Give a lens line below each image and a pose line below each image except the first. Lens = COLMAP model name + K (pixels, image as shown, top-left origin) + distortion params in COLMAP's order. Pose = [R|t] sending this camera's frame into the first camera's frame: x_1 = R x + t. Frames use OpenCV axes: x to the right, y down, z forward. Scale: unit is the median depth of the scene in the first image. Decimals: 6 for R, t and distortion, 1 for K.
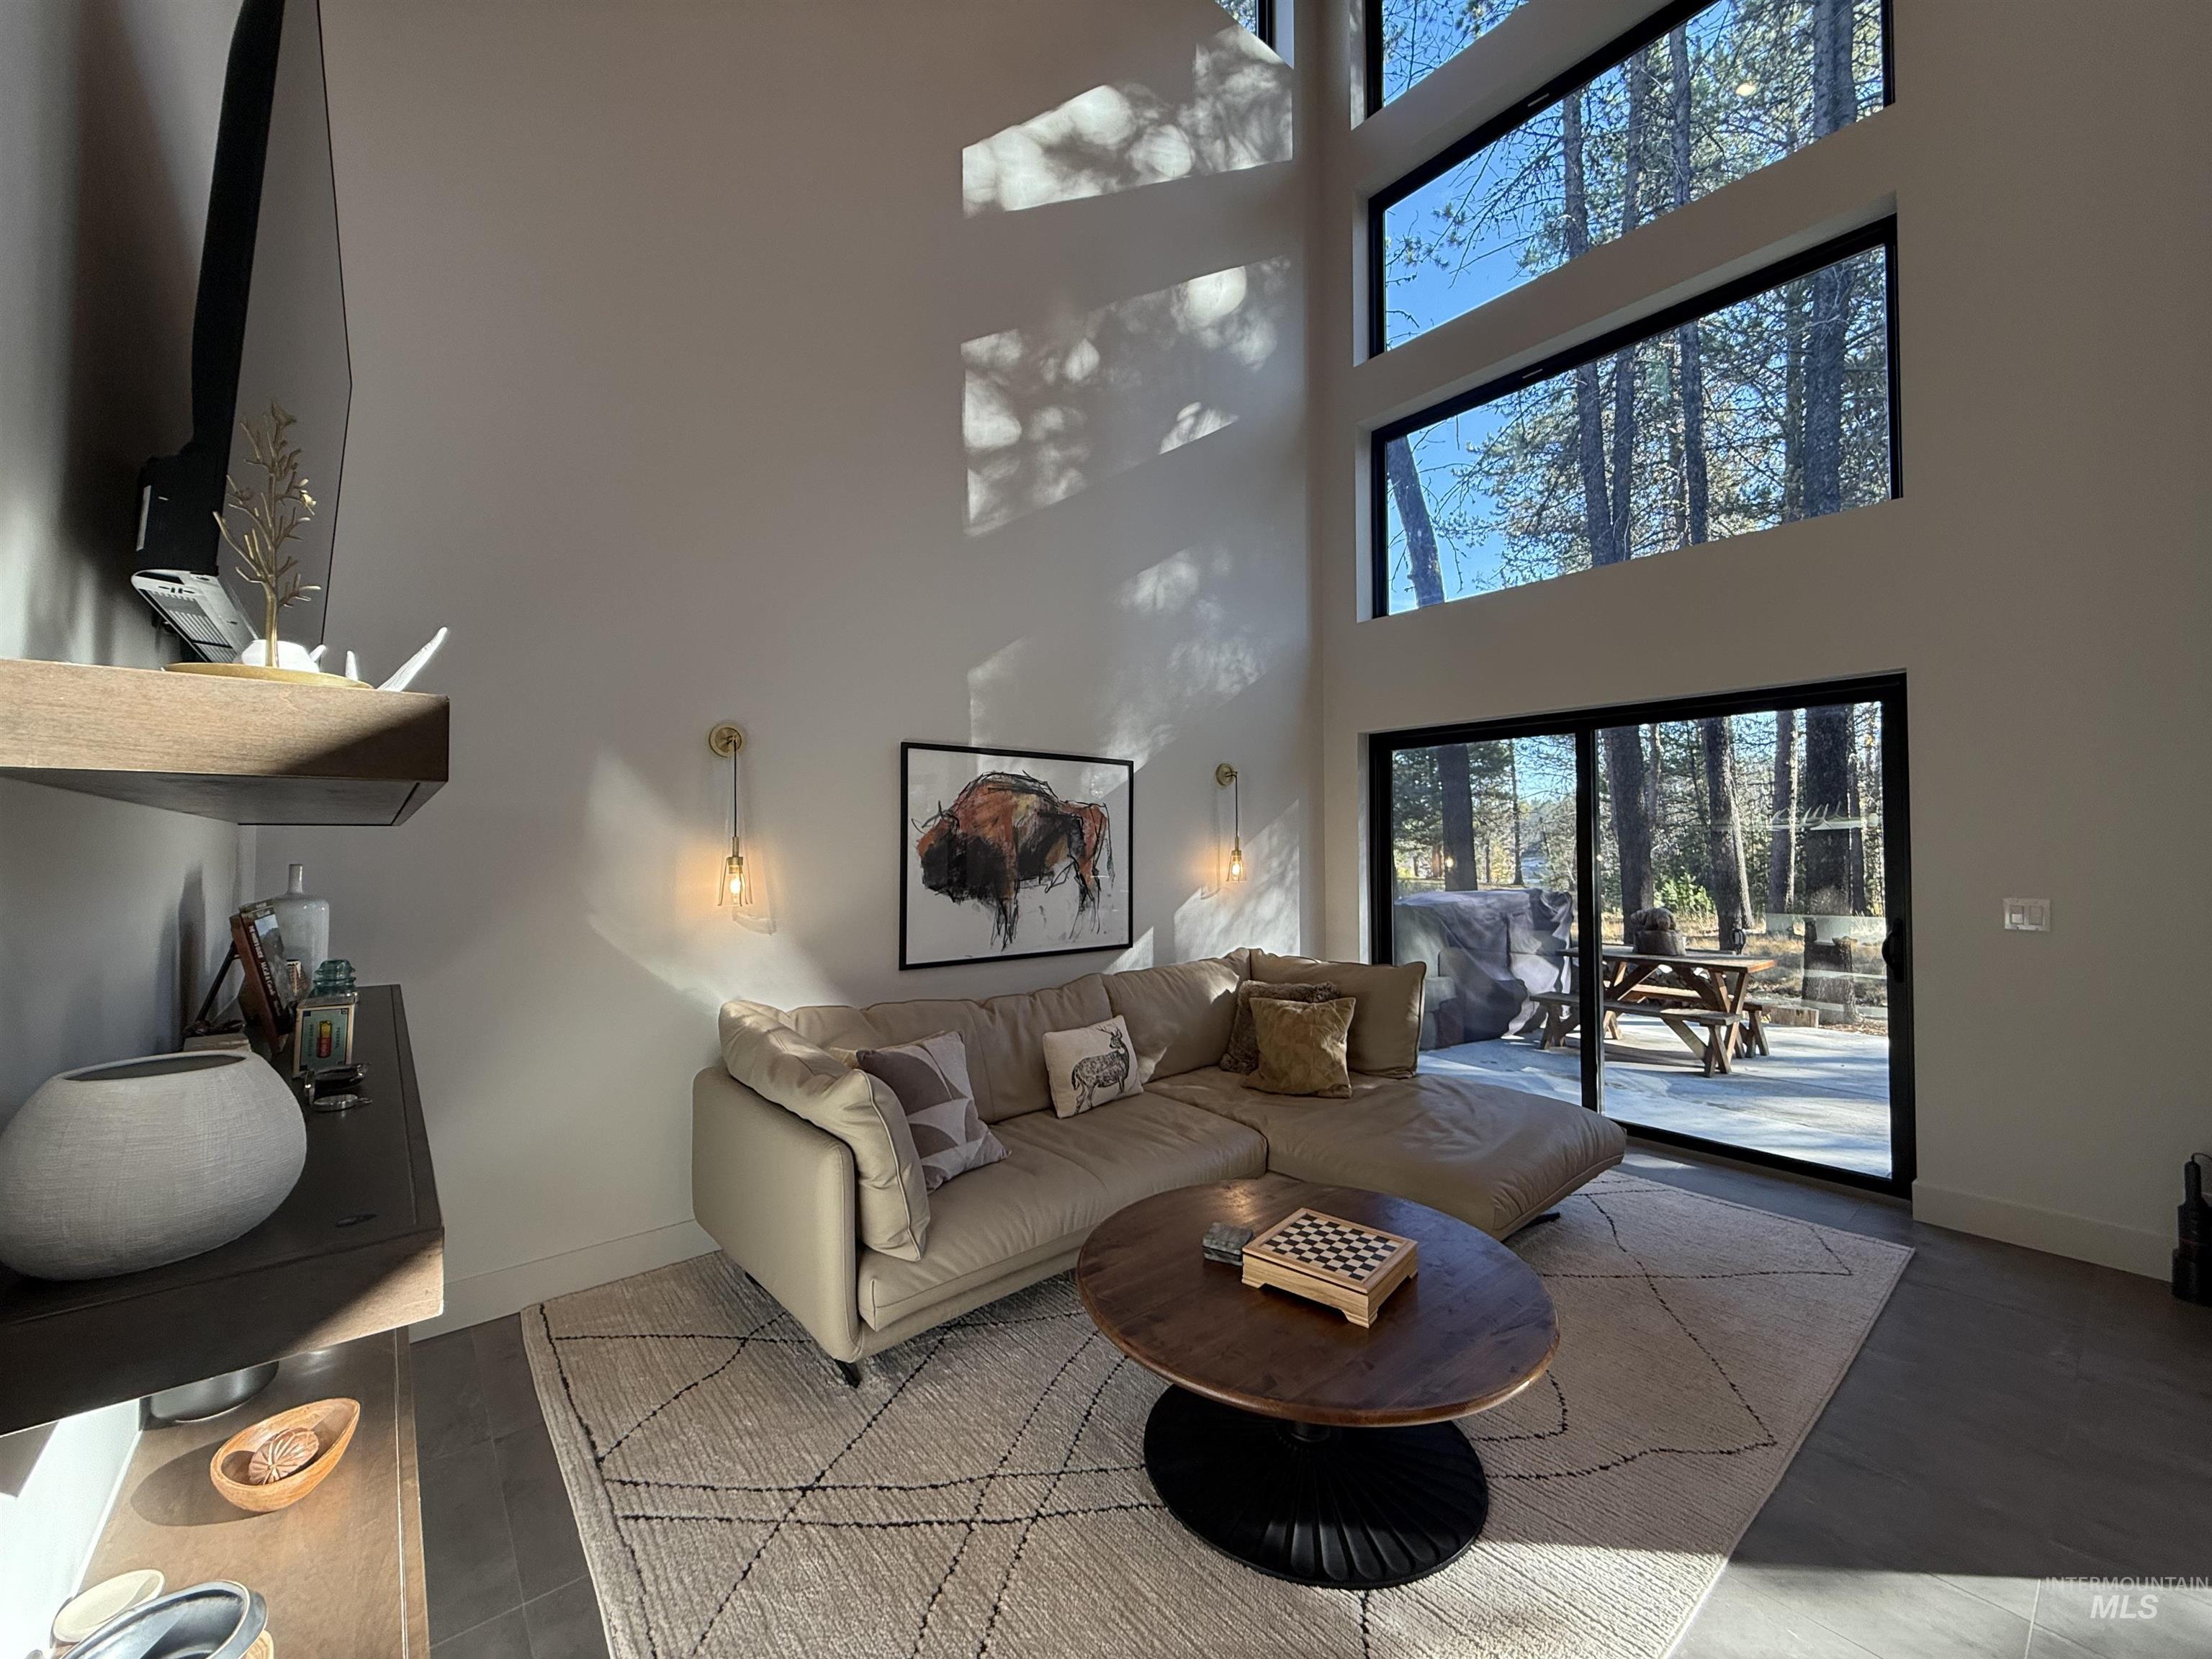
lens RADIAL K [[879.3, 0, 1097.5], [0, 879.3, 827.5], [0, 0, 1]] dist [-0.001178, 0.000552]
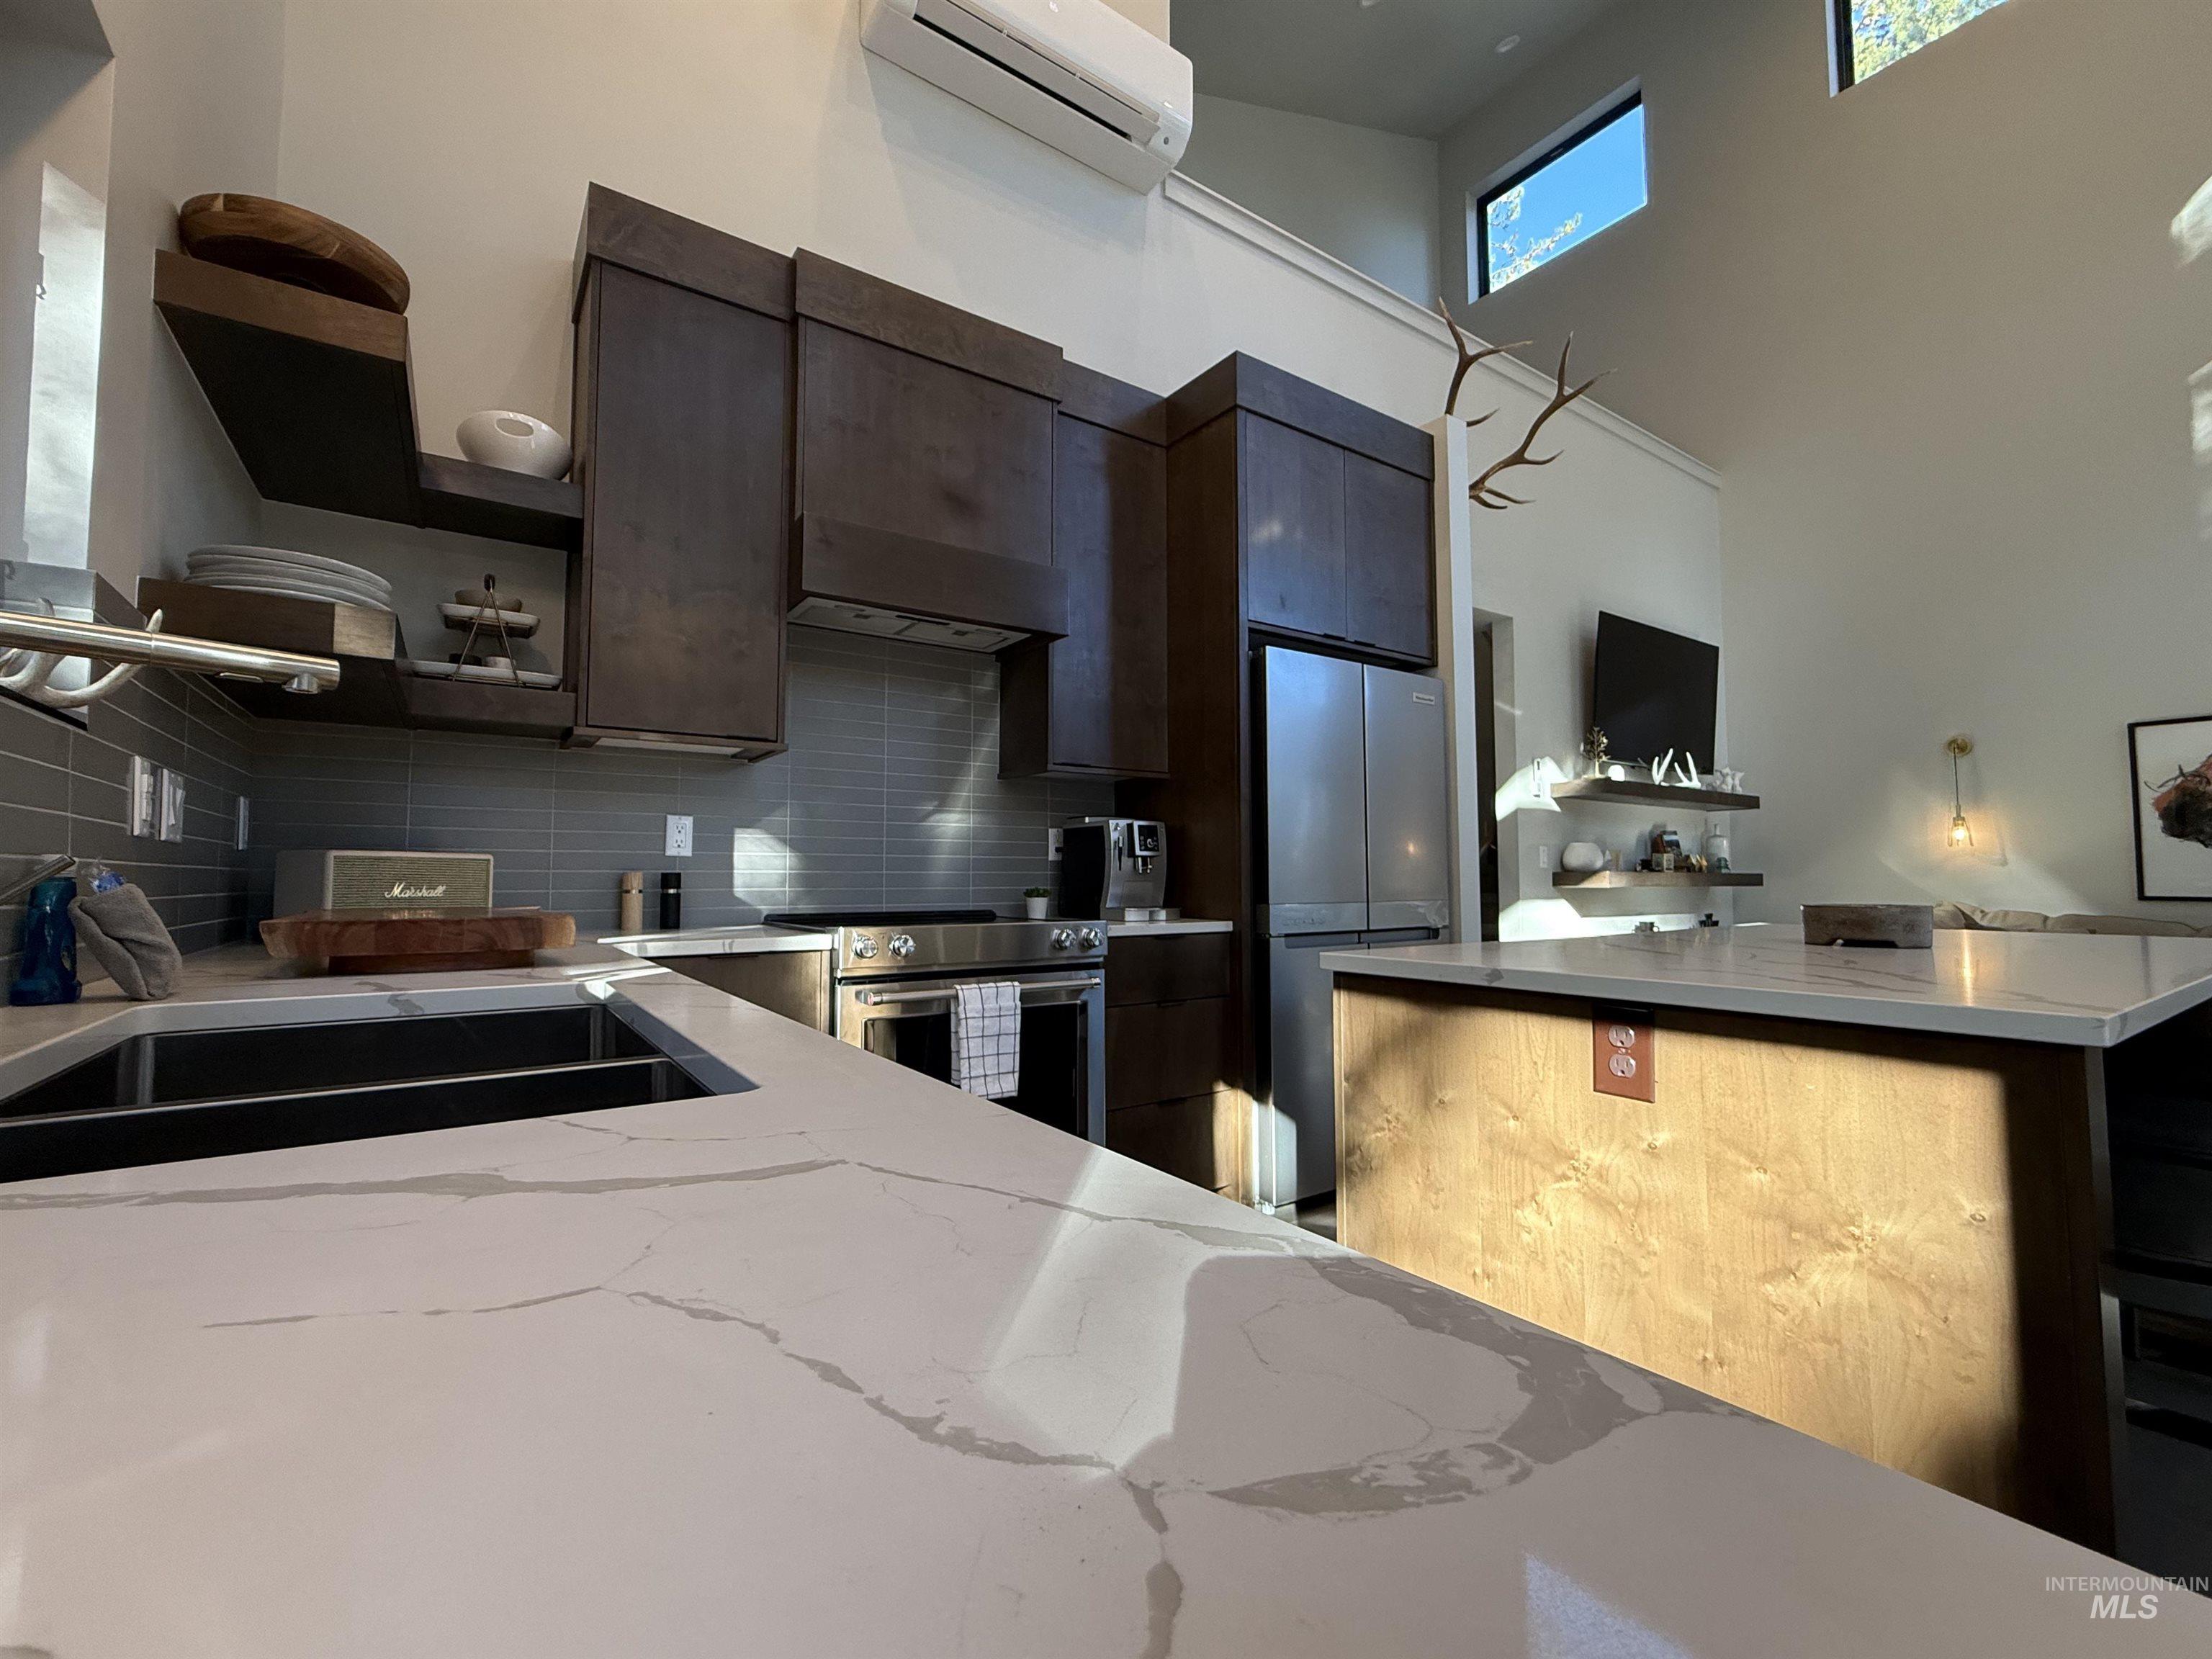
lens RADIAL K [[939.7, 0, 1118.4], [0, 939.7, 822.0], [0, 0, 1]] dist [0.002016, 0.001371]
pose [[-0.076418, -0.051624, -0.995739, 1.172242], [0.024790, 0.998252, -0.053657, 0.078908], [0.996768, -0.028785, -0.075004, -0.350795]]
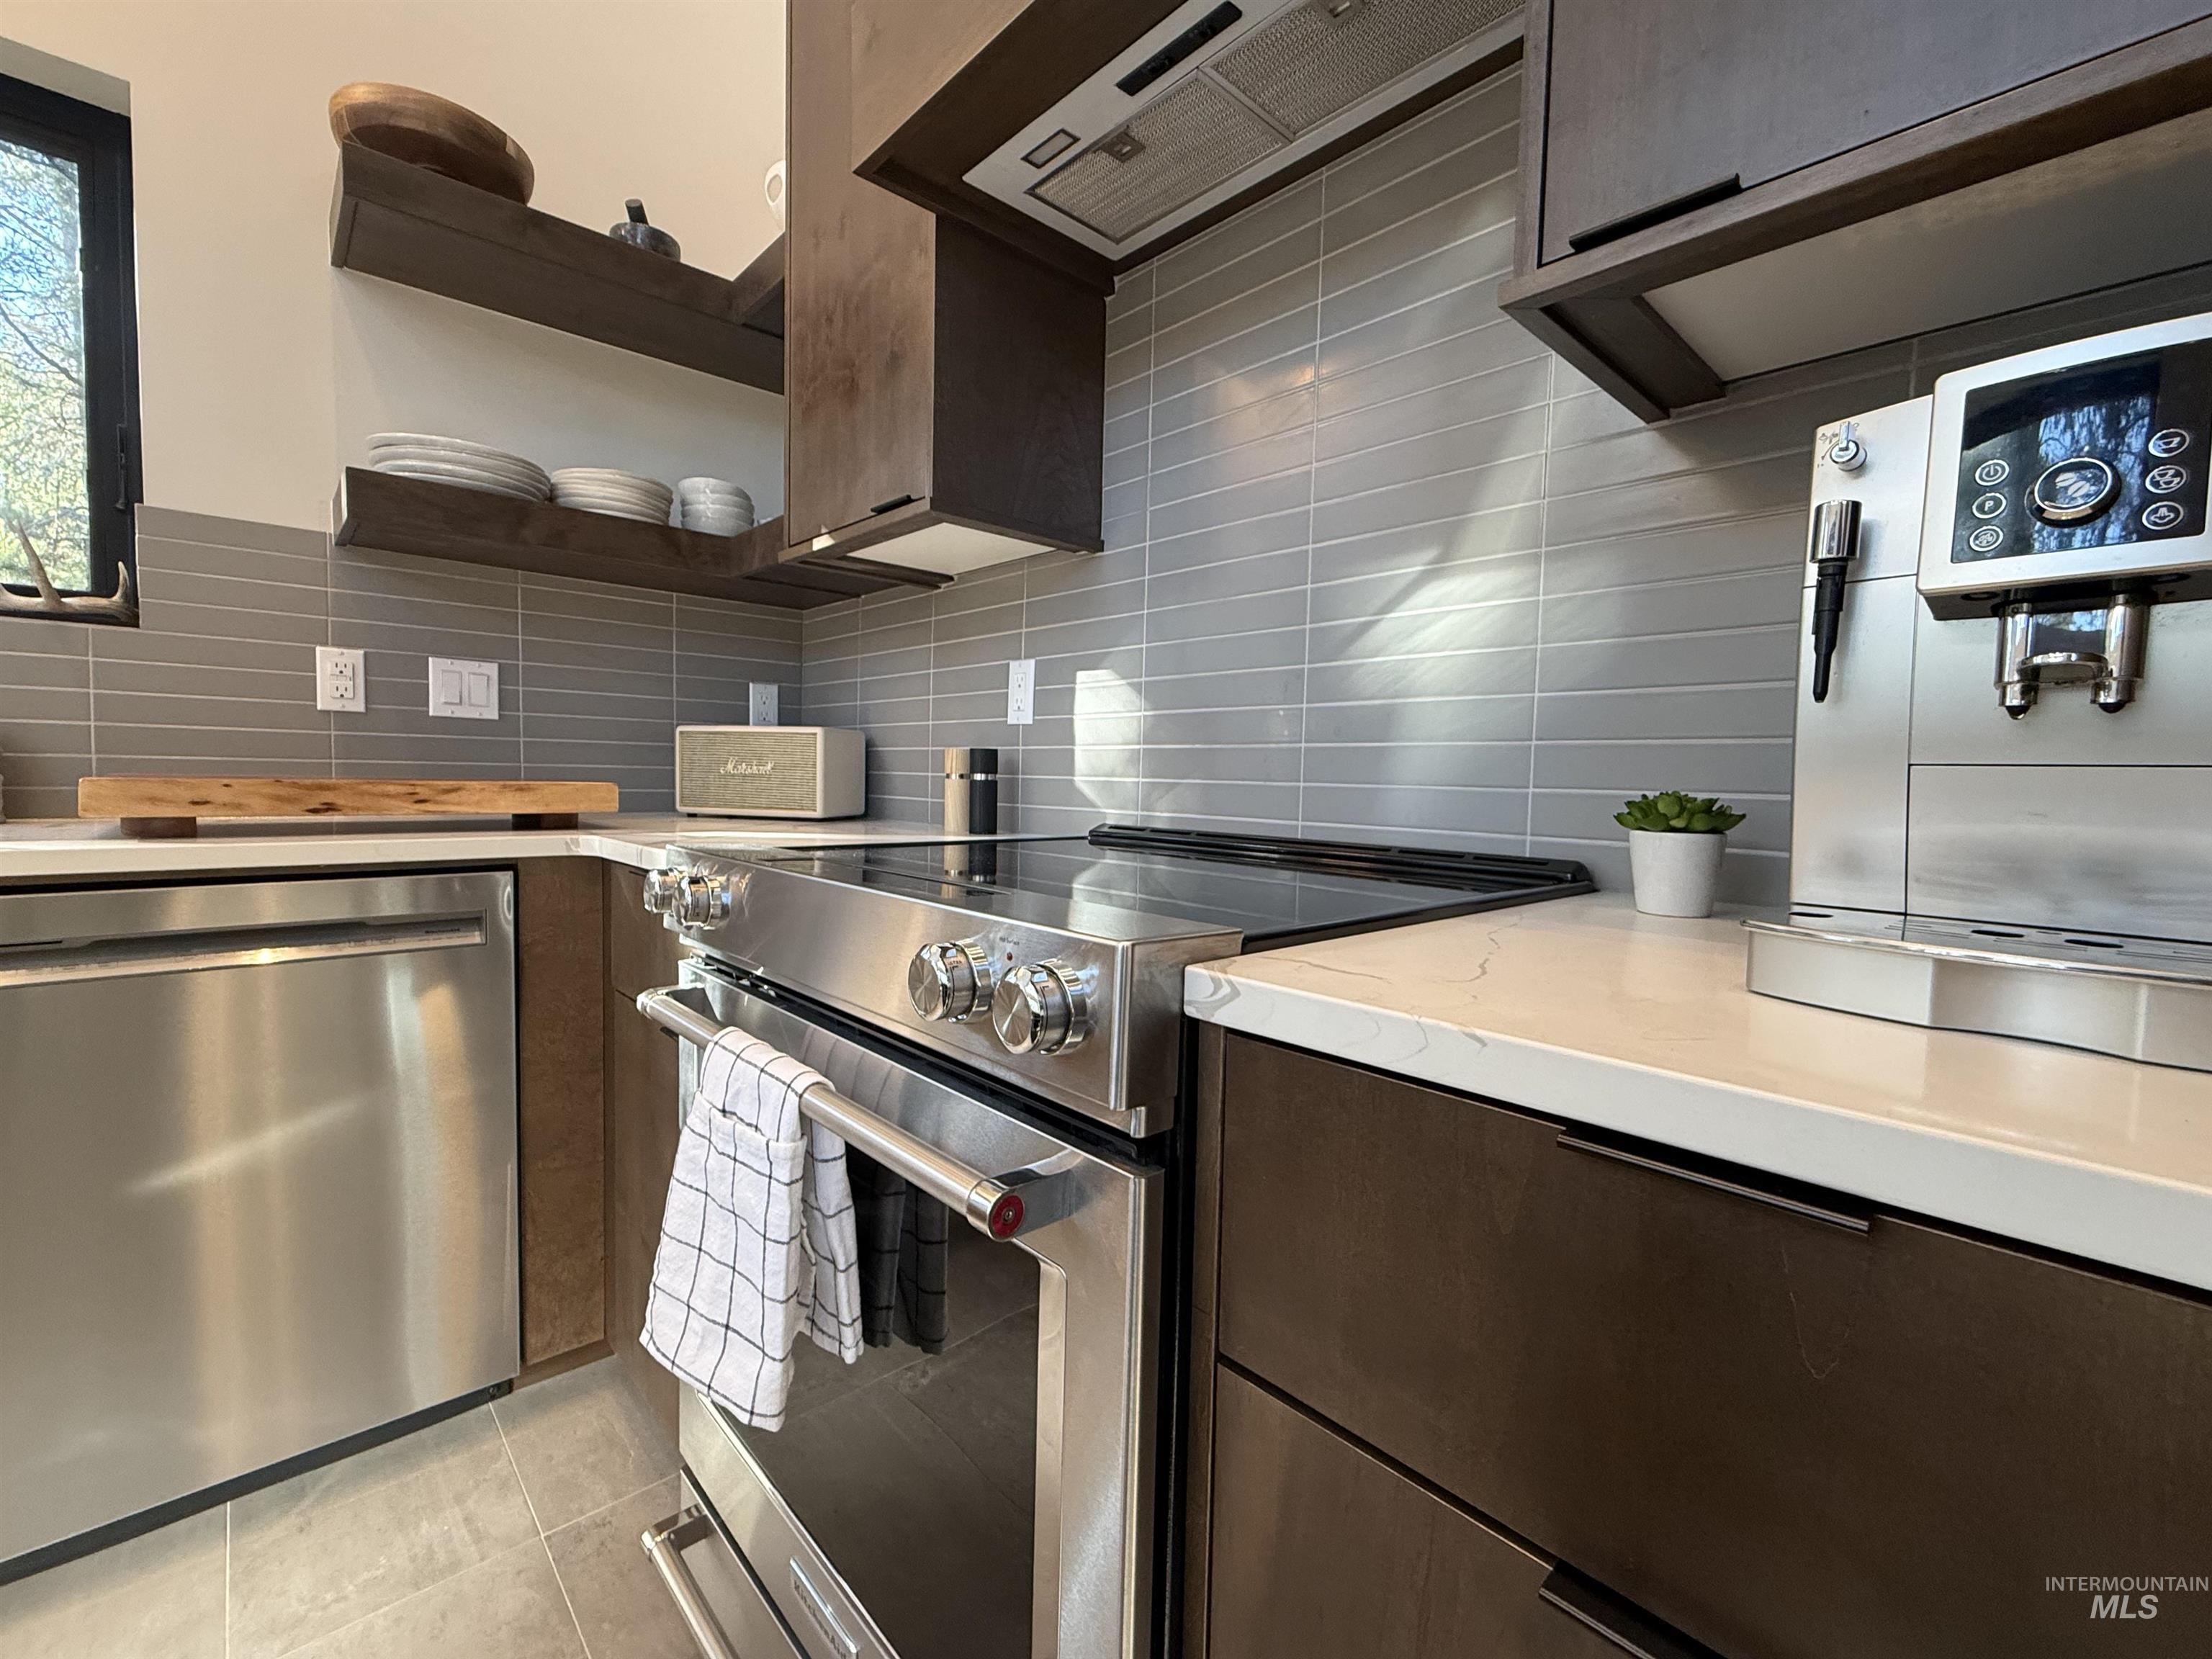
lens RADIAL K [[939.7, 0, 1106.1], [0, 939.7, 825.3], [0, 0, 1]] dist [0.002016, 0.001371]
pose [[-0.998465, -0.009355, -0.054582, 0.446832], [-0.011115, 0.999425, 0.032041, 0.093039], [0.054251, 0.032599, -0.997995, -0.272292]]
